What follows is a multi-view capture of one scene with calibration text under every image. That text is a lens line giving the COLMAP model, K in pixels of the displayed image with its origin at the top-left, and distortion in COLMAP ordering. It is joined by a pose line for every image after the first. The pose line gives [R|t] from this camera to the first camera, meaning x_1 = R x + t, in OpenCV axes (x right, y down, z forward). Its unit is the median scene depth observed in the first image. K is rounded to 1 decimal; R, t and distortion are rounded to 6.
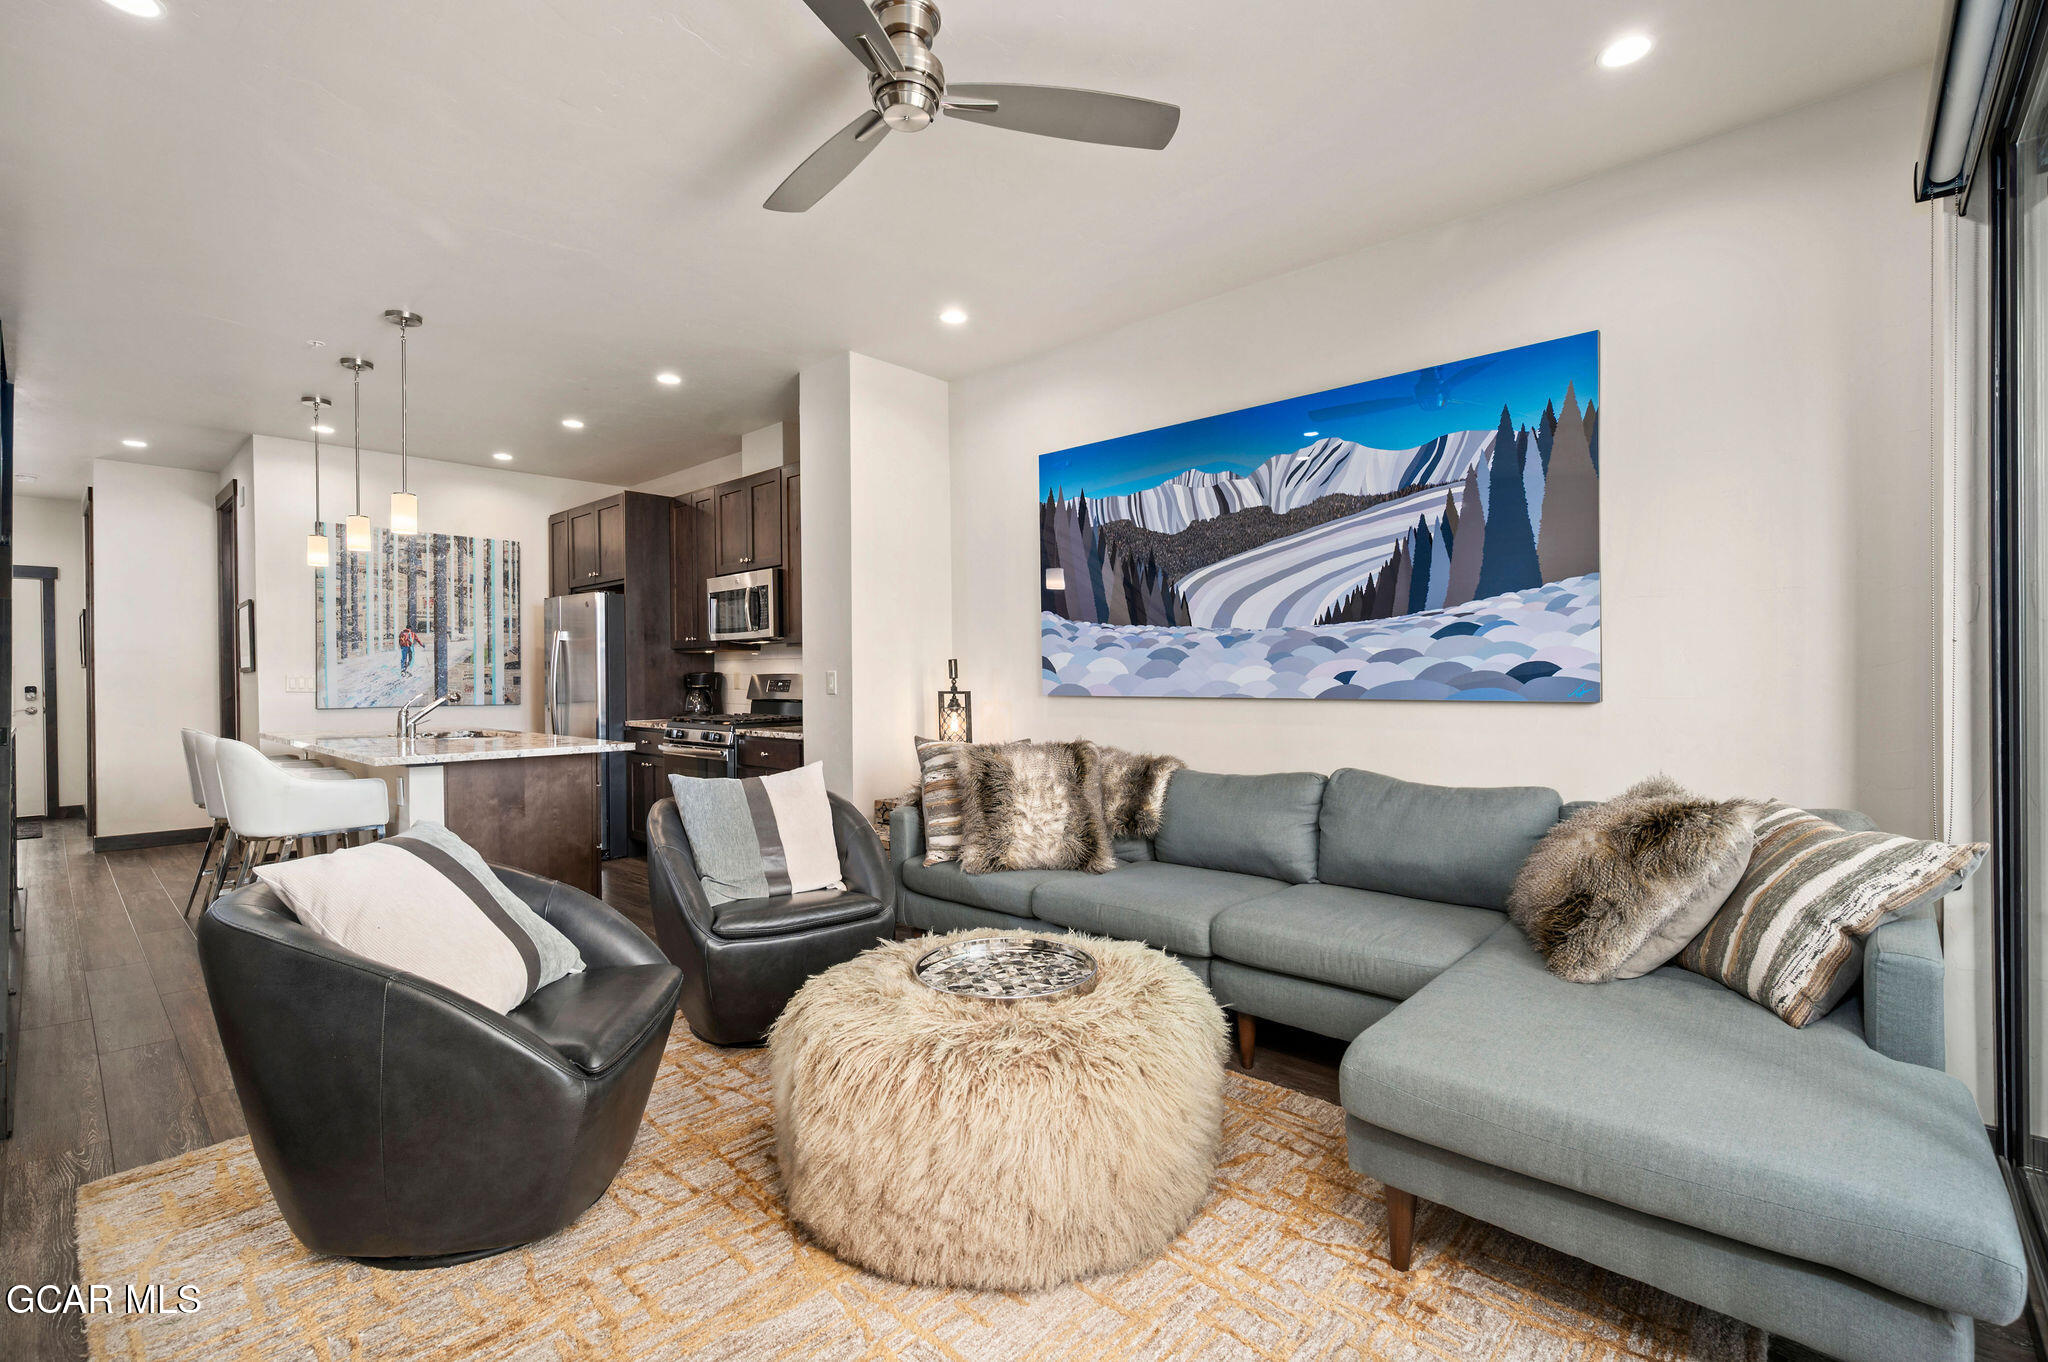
lens RADIAL K [[907.1, 0, 1024.0], [0, 907.1, 681.0], [0, 0, 1]] dist [-0.001963, -0.000076]
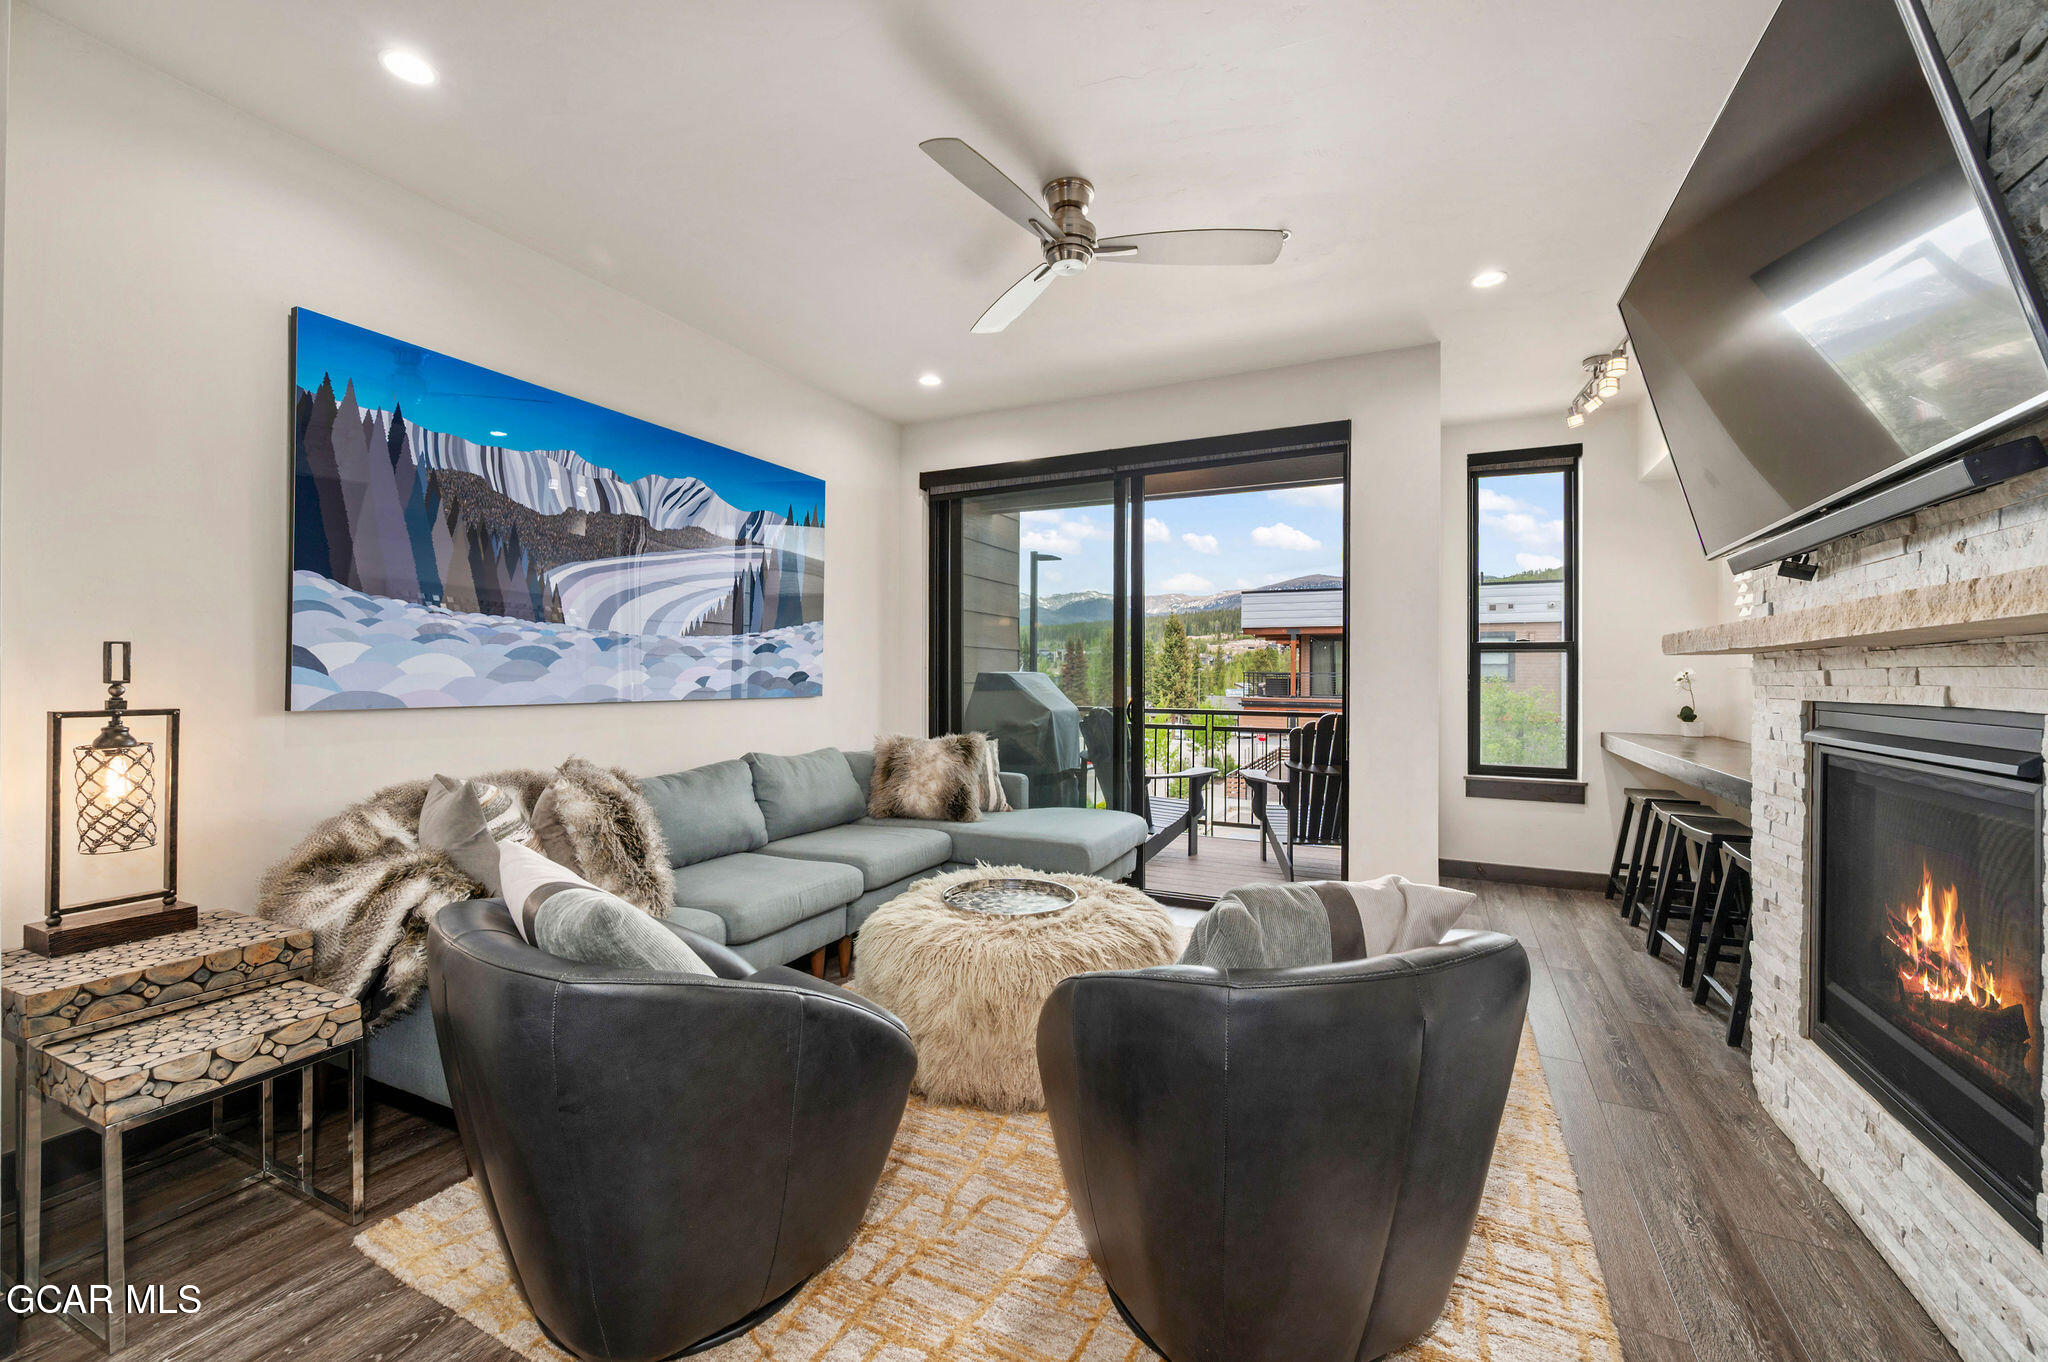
lens RADIAL K [[827.9, 0, 1021.7], [0, 827.9, 675.1], [0, 0, 1]] dist [0.000850, -0.000008]
pose [[-0.281061, 0.008144, 0.959655, -0.589847], [0.002915, 0.999967, -0.007632, -0.002152], [-0.959686, 0.000652, -0.281075, 0.649372]]
